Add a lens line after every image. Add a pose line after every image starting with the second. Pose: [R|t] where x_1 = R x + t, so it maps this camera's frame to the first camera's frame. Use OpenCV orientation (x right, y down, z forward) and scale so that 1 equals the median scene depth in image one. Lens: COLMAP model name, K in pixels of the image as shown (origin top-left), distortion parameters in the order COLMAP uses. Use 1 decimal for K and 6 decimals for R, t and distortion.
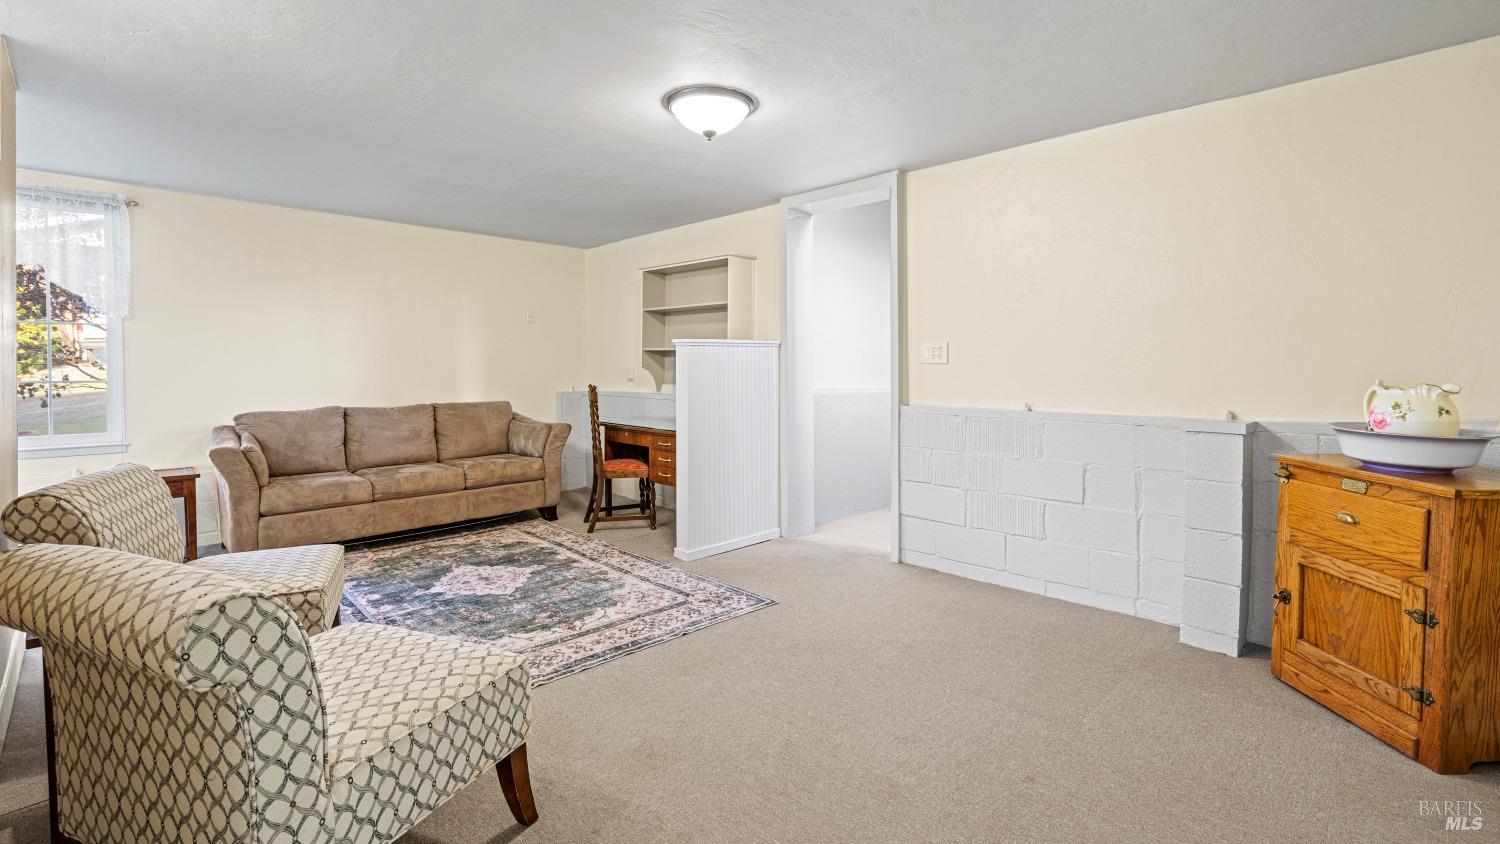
lens RADIAL K [[677.5, 0, 745.7], [0, 677.5, 419.8], [0, 0, 1]] dist [-0.009103, 0.002088]
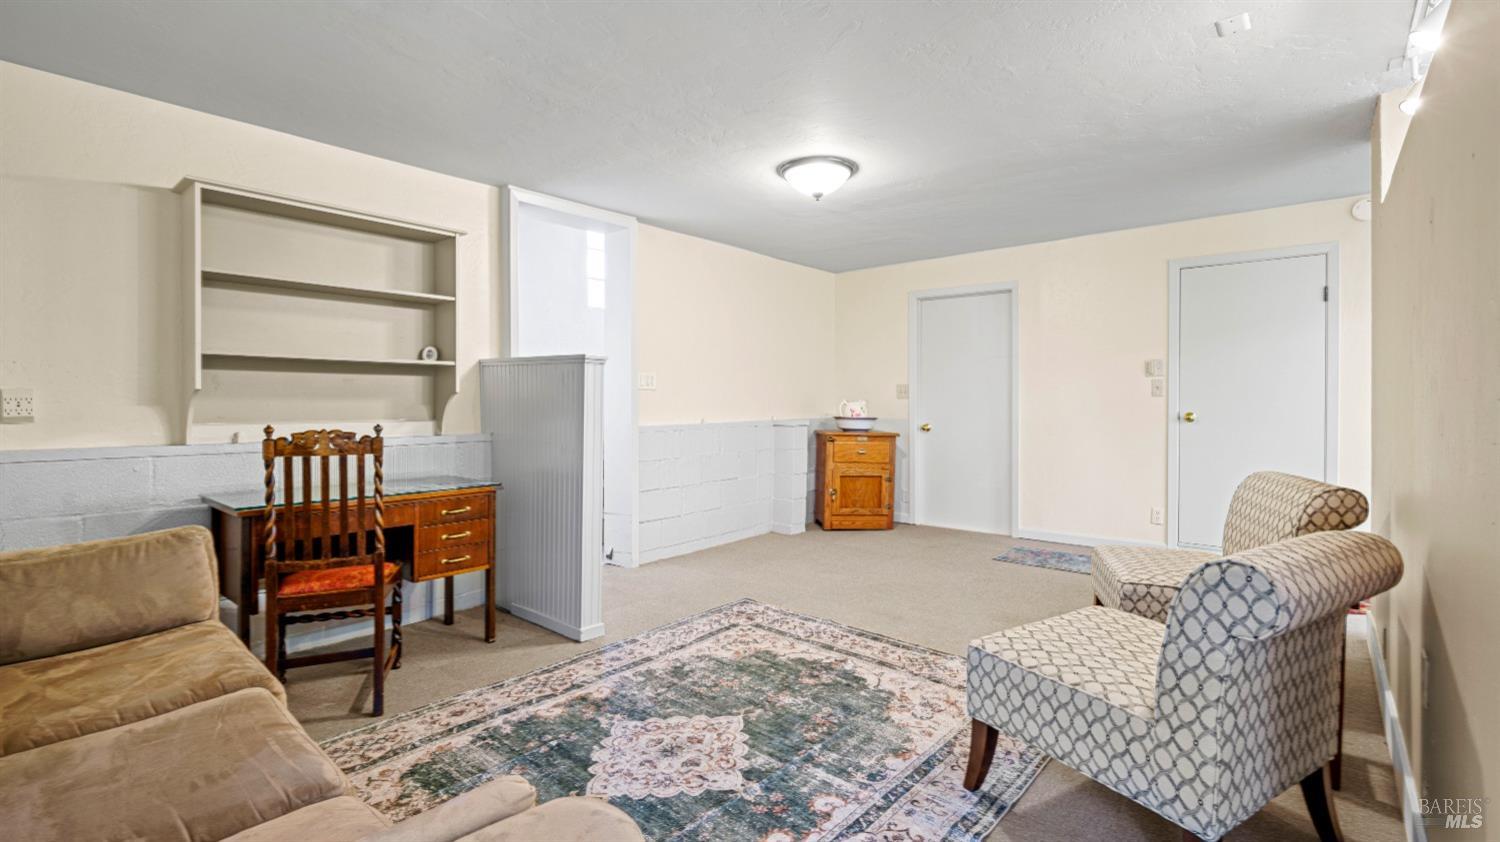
lens RADIAL K [[677.5, 0, 745.4], [0, 677.5, 411.2], [0, 0, 1]] dist [-0.009103, 0.002088]
pose [[-0.096853, -0.022440, 0.995046, -1.094781], [0.073372, 0.996865, 0.029622, -0.080202], [-0.992591, 0.075878, -0.094903, 1.096595]]
